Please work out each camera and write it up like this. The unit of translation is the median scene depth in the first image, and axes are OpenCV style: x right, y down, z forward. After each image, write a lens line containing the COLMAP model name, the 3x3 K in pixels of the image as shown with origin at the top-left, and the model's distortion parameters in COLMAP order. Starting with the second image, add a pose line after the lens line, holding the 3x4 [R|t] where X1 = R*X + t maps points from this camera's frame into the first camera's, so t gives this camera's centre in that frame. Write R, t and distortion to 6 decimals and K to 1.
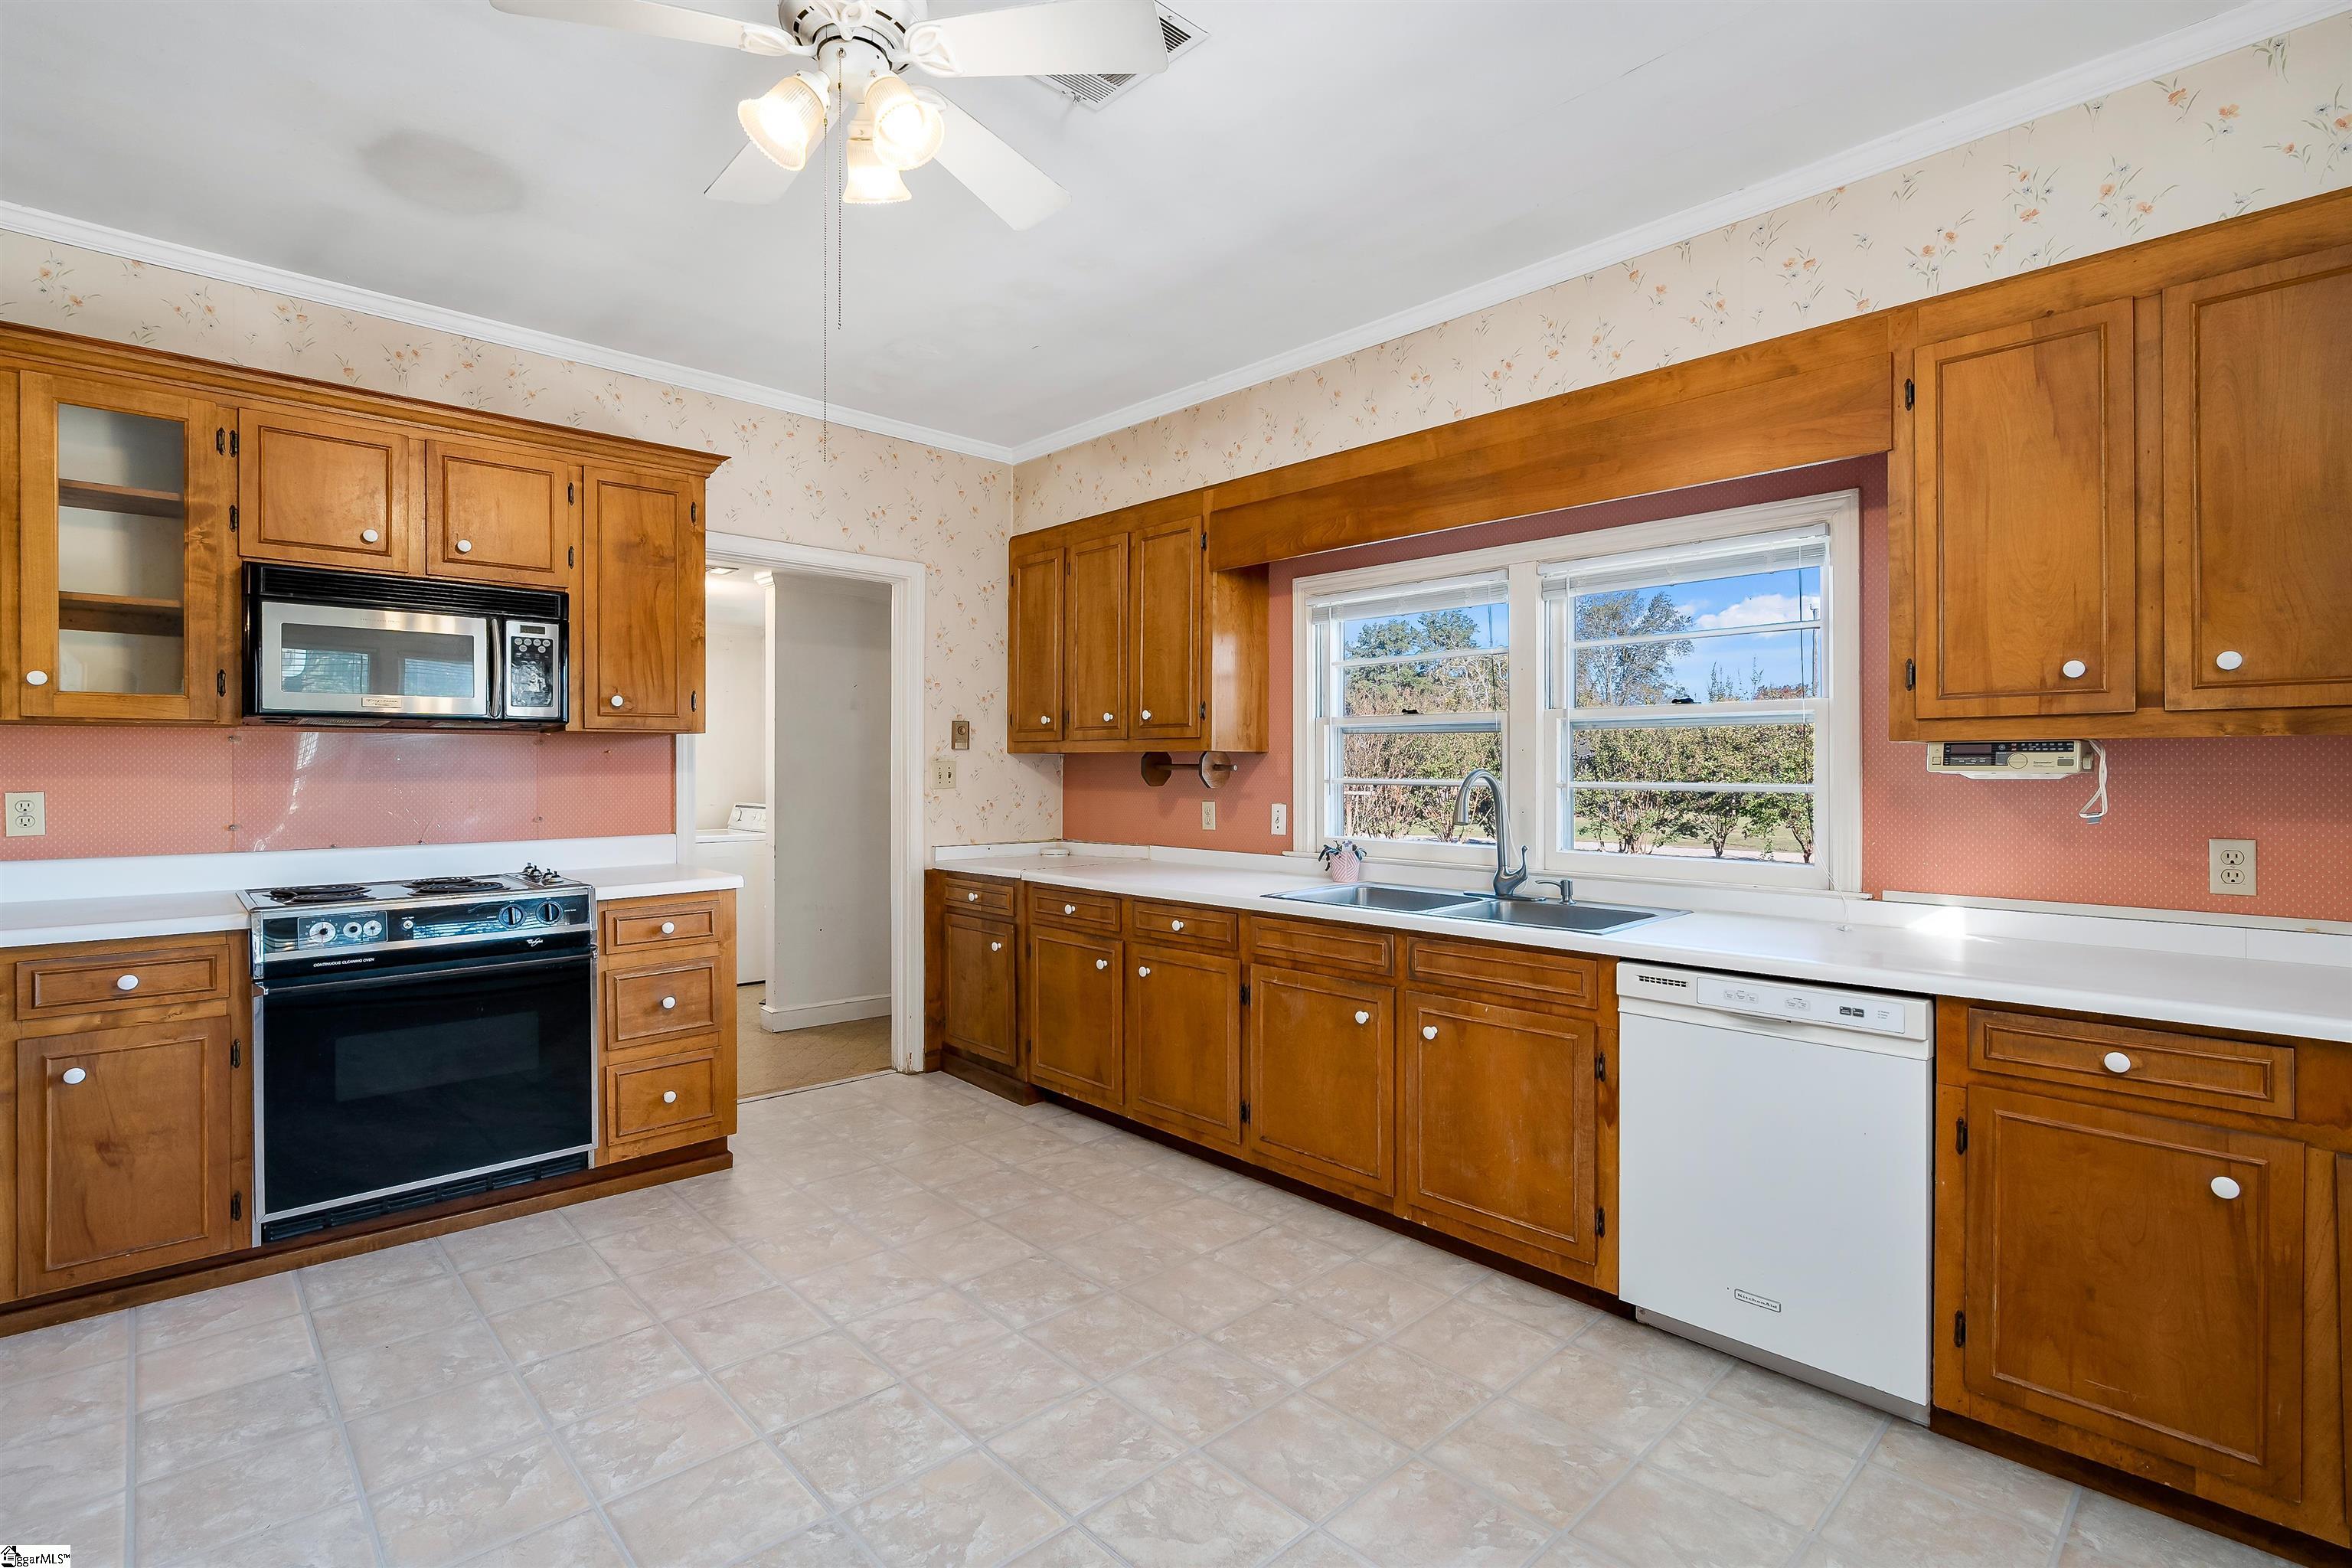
lens RADIAL K [[1090.7, 0, 1196.8], [0, 1090.7, 769.0], [0, 0, 1]] dist [-0.012028, 0.003819]
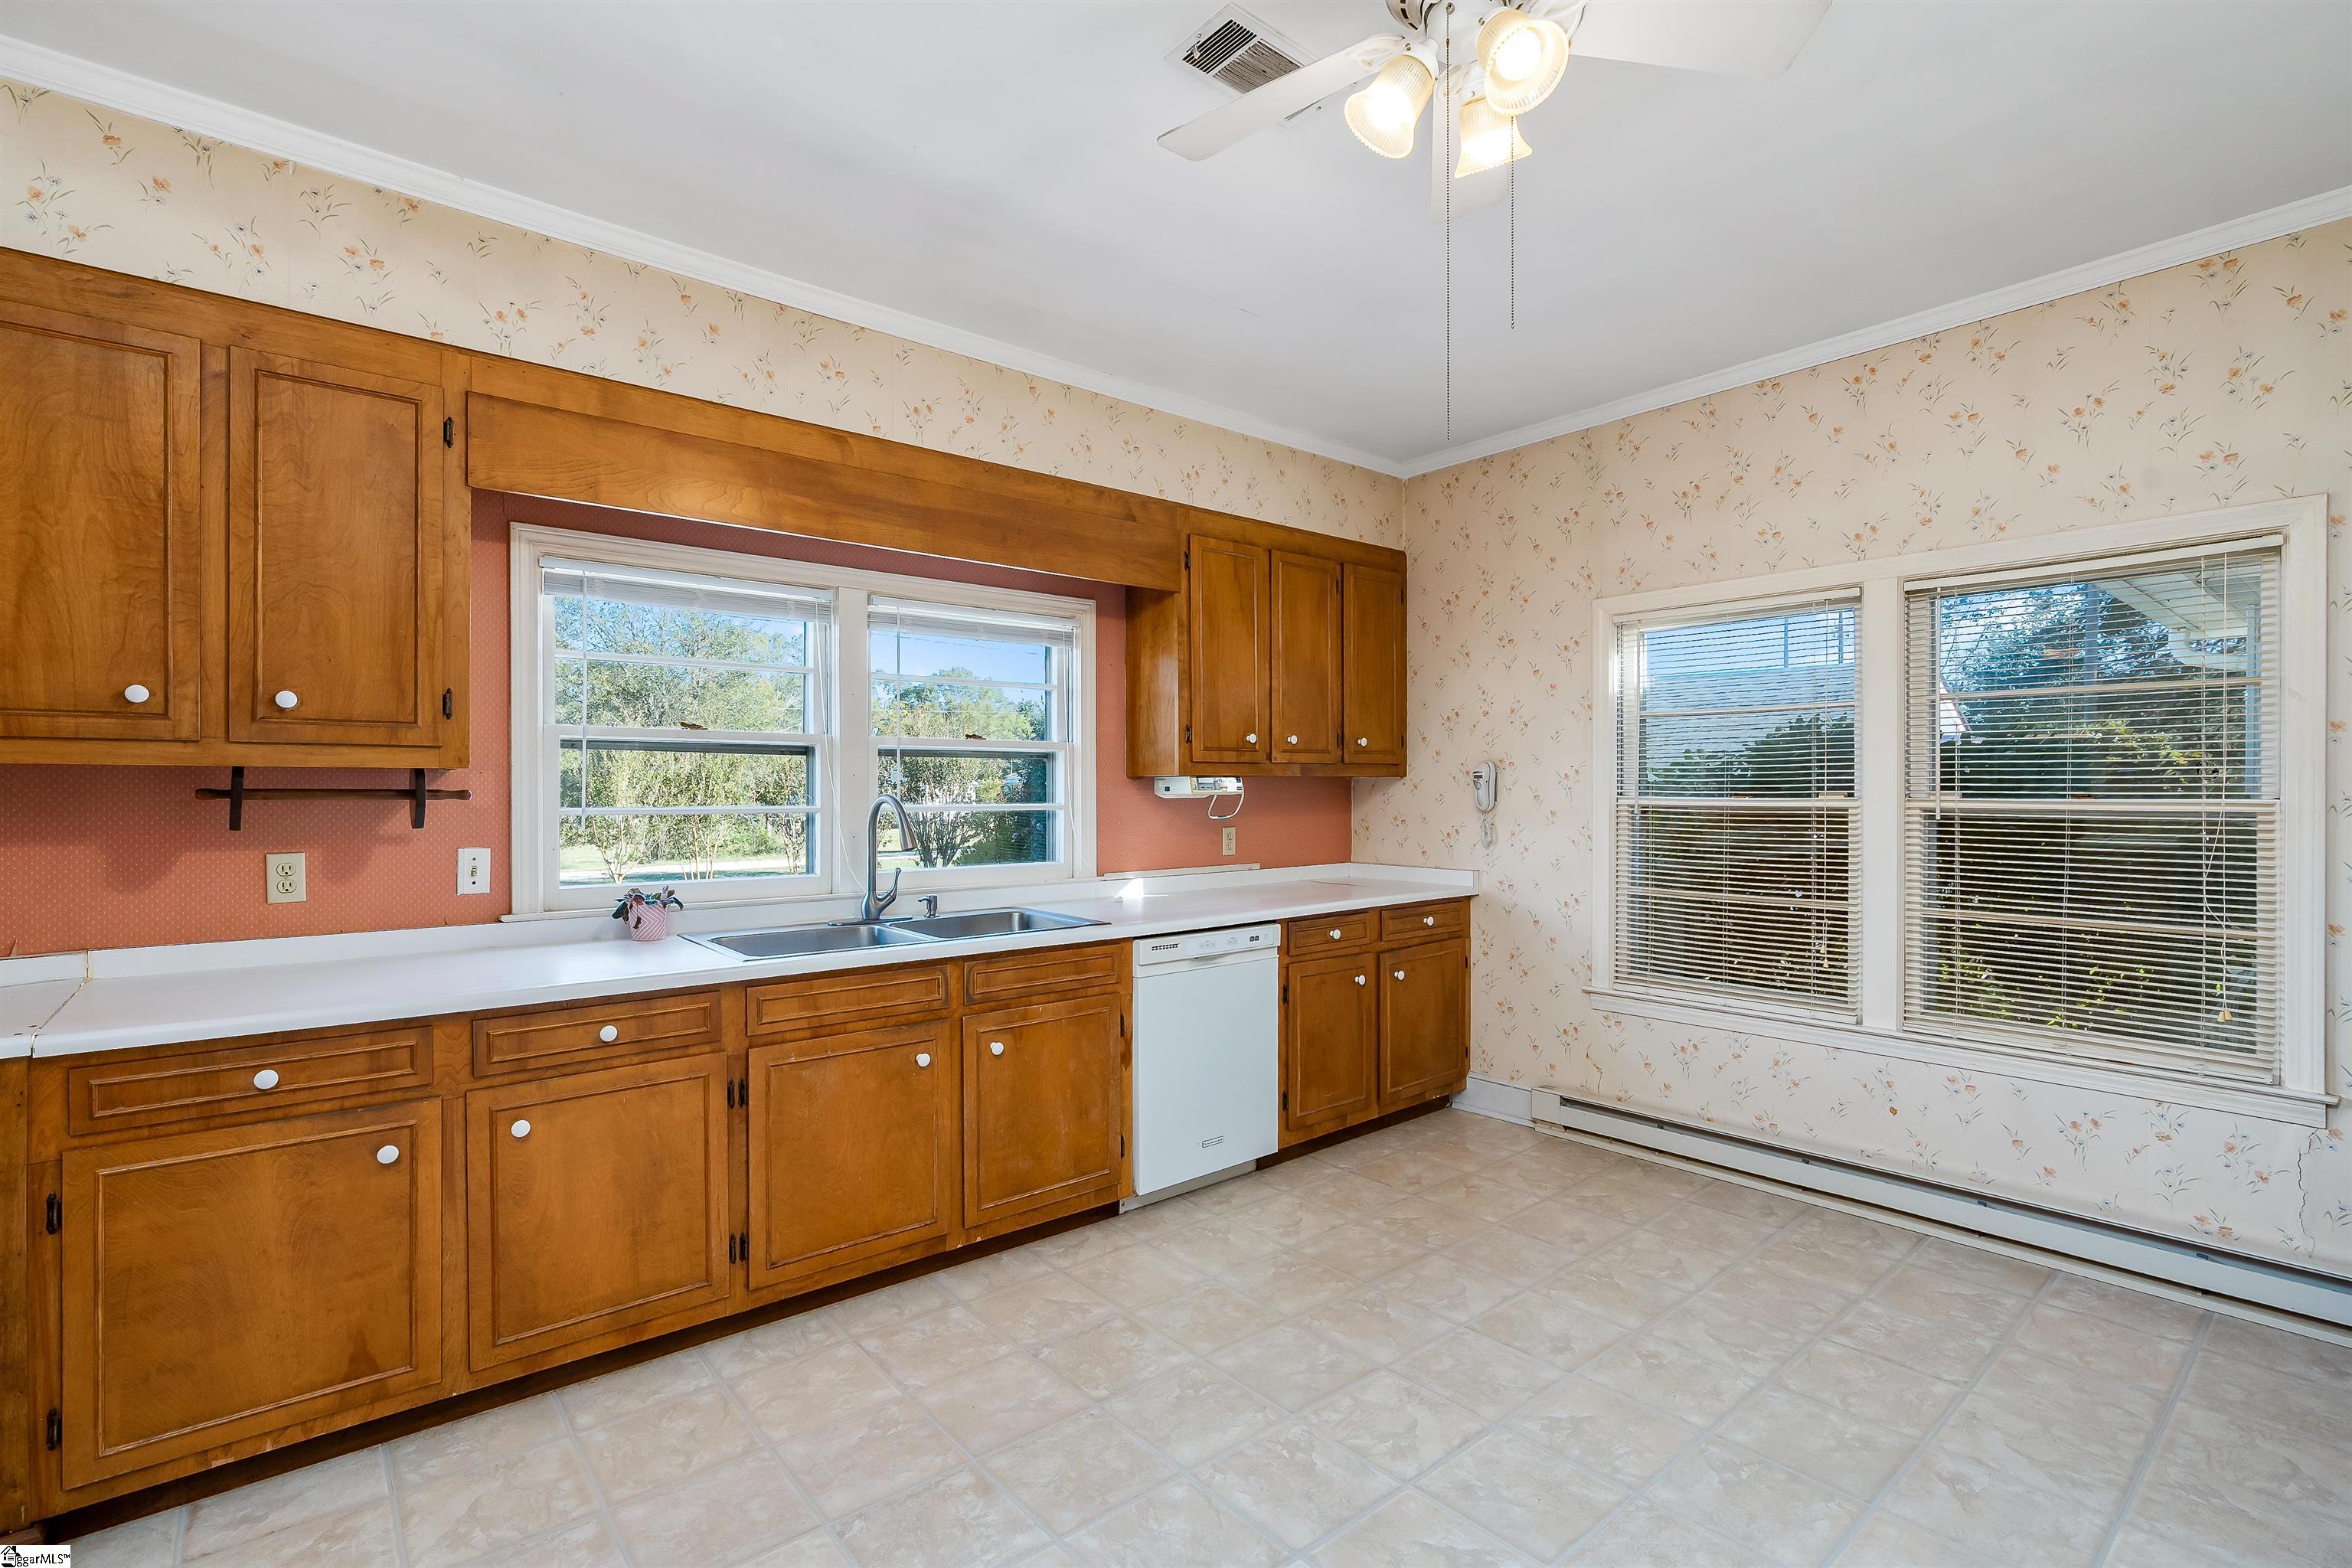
lens RADIAL K [[1065.1, 0, 1160.2], [0, 1065.1, 793.6], [0, 0, 1]] dist [-0.010953, 0.003987]
pose [[0.087344, -0.006100, 0.996160, -0.800622], [0.002722, 0.999979, 0.005885, -0.006528], [-0.996174, 0.002197, 0.087359, 0.772818]]
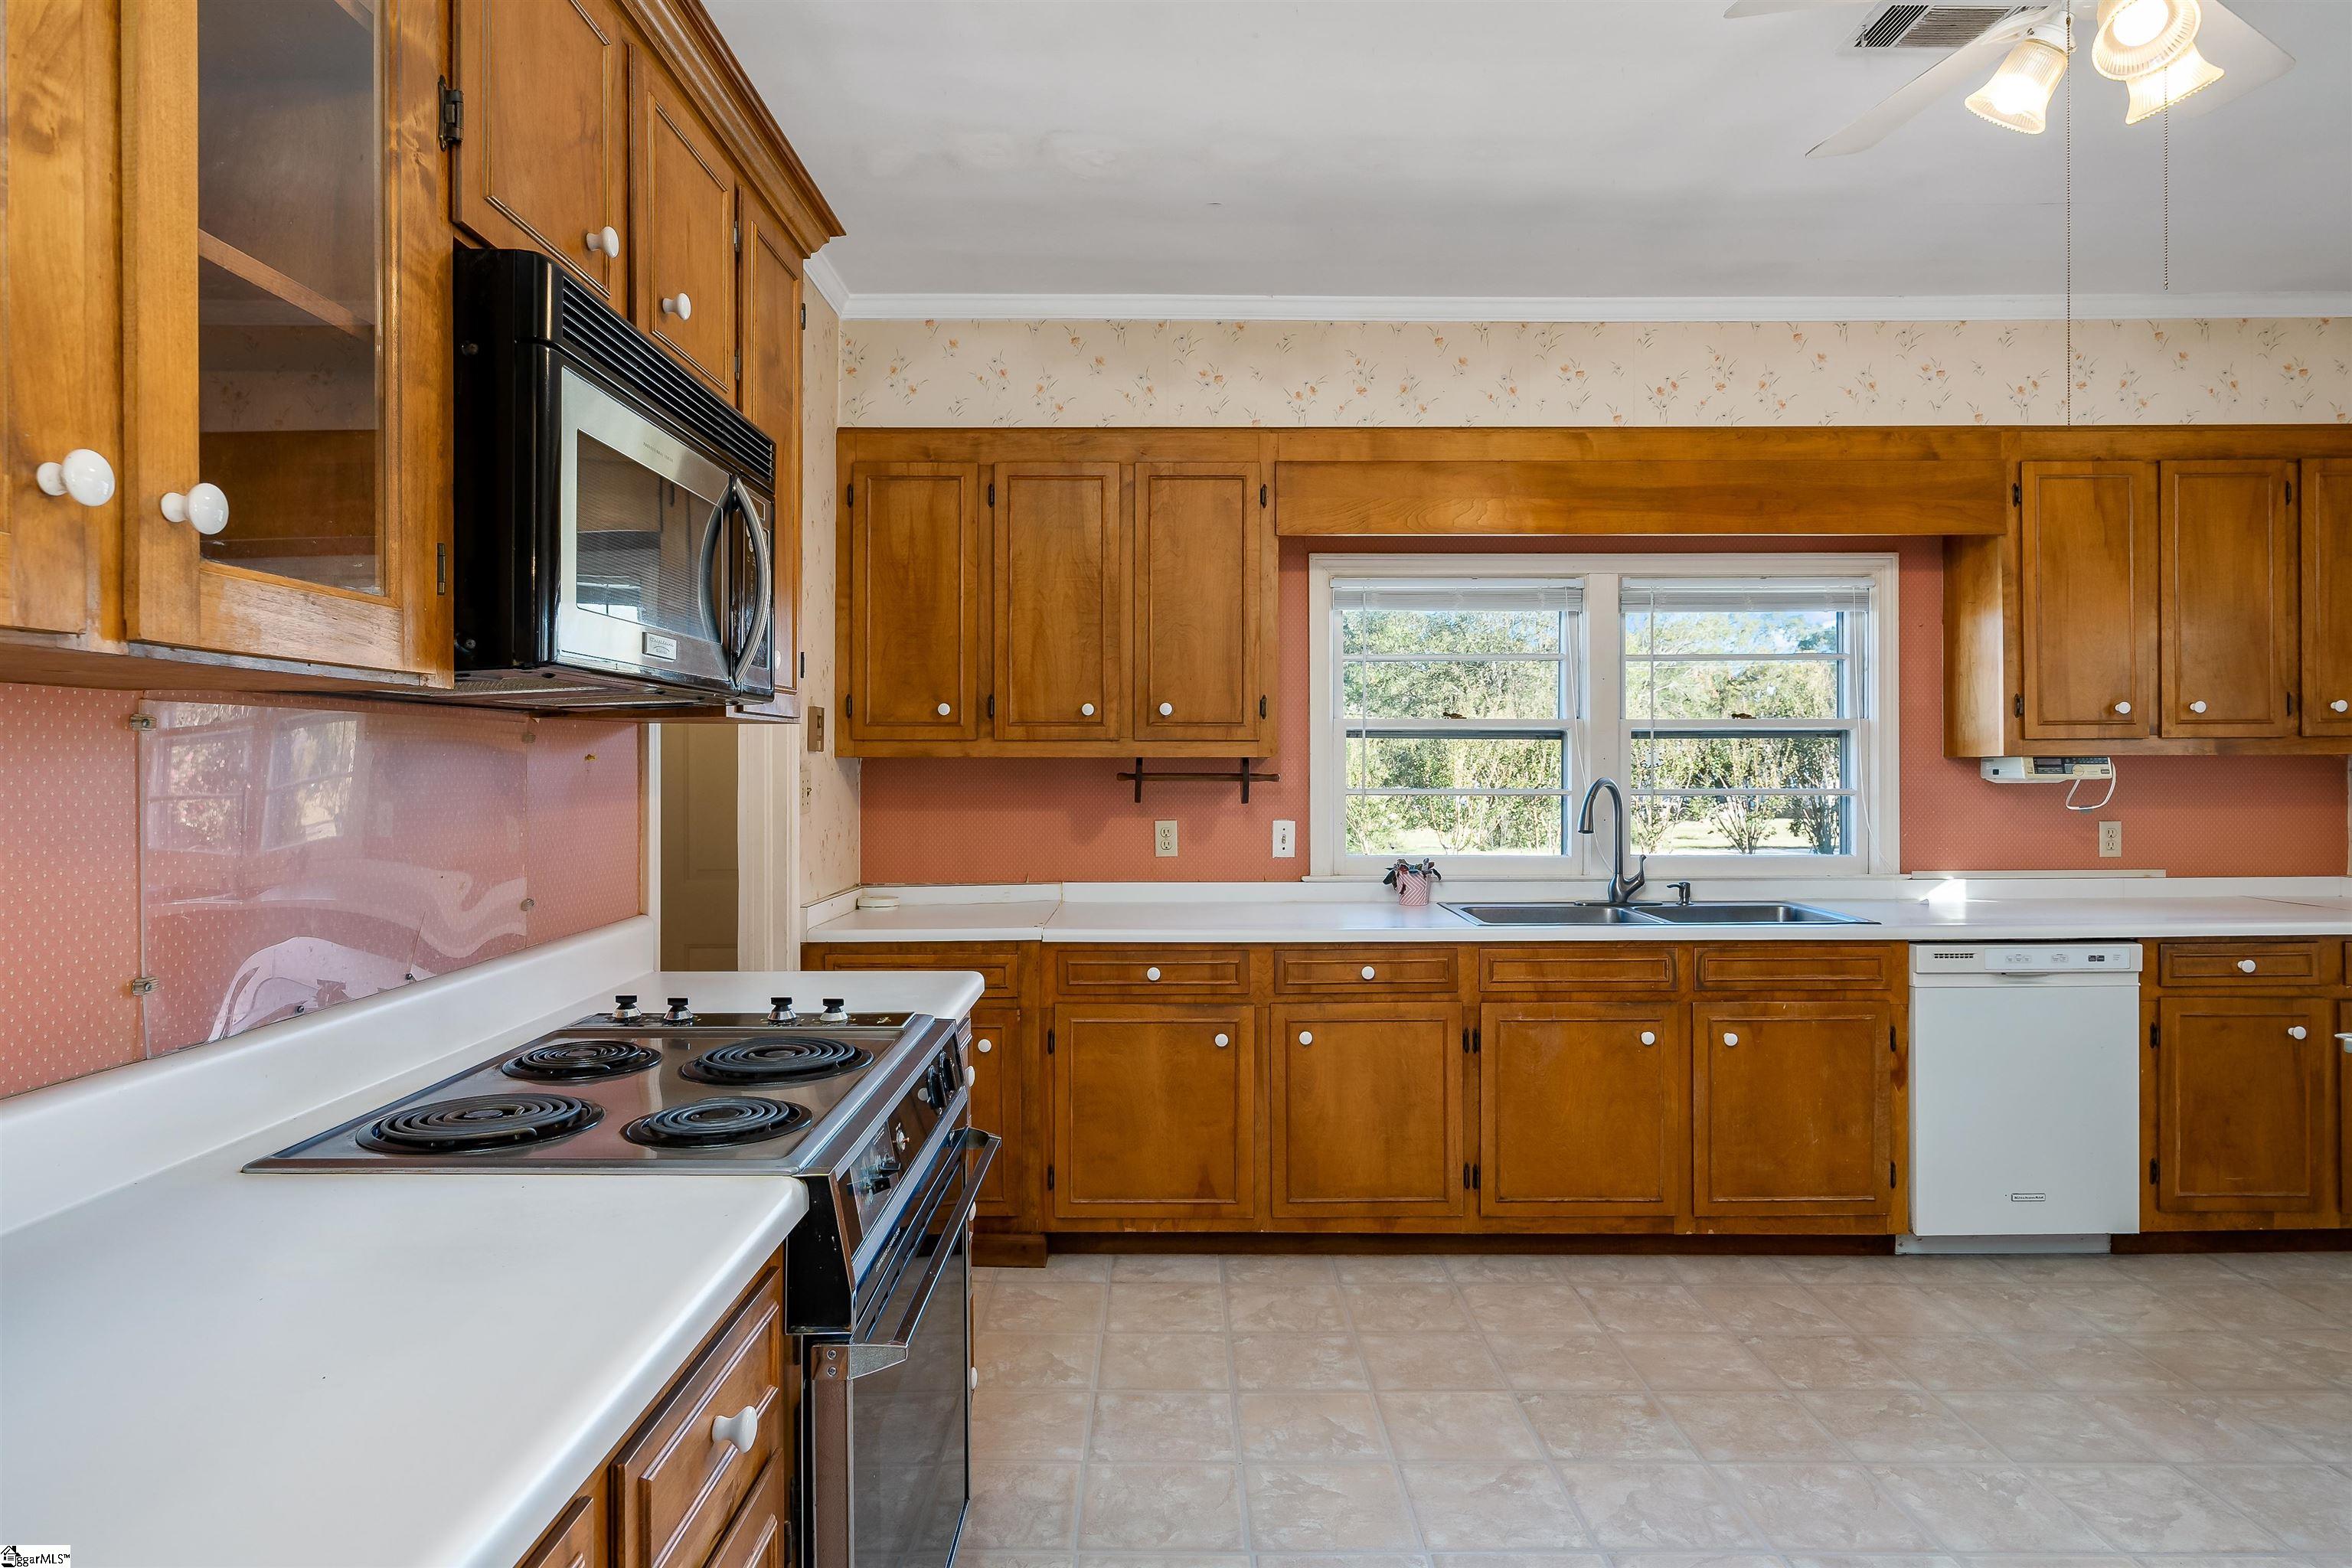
lens RADIAL K [[1311.5, 0, 1183.7], [0, 1311.5, 770.9], [0, 0, 1]] dist [-0.005182, 0.002023]
pose [[0.696068, -0.005015, 0.717958, -1.036956], [0.004352, 0.999987, 0.002765, -0.013437], [-0.717963, 0.001201, 0.696080, 0.528139]]
